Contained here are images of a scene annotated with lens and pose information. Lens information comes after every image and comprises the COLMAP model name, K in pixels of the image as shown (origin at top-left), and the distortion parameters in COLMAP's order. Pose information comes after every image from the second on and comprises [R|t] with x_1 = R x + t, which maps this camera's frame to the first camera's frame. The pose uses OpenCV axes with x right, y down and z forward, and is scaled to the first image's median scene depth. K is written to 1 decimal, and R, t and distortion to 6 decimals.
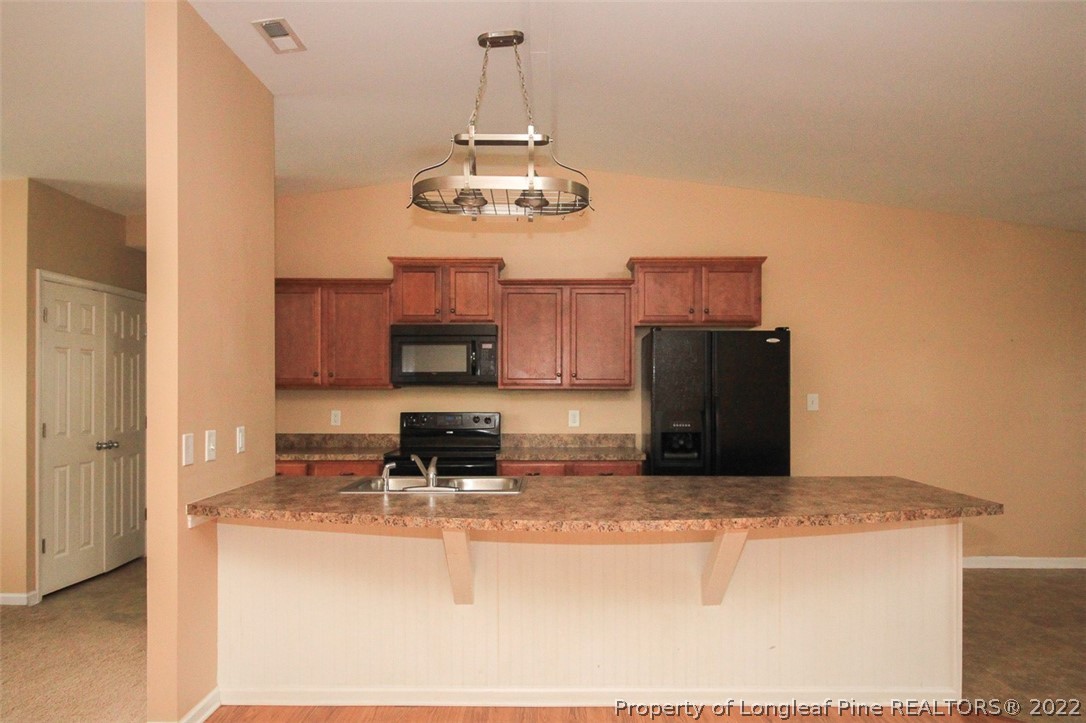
lens RADIAL K [[724.2, 0, 537.9], [0, 724.2, 382.1], [0, 0, 1]] dist [-0.001113, -0.001247]
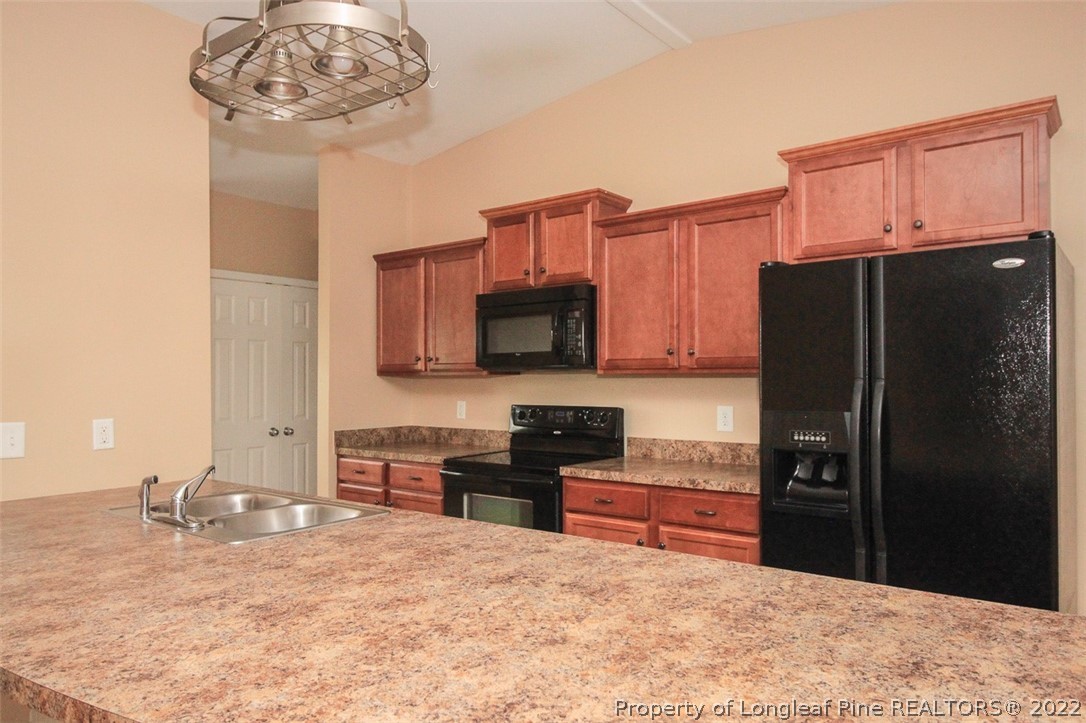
lens RADIAL K [[724.2, 0, 537.9], [0, 724.2, 366.6], [0, 0, 1]] dist [-0.001113, -0.001247]
pose [[0.790569, -0.015181, -0.612185, 0.332955], [0.011663, 0.999885, -0.009732, 0.008374], [0.612262, 0.000554, 0.790655, 0.403782]]
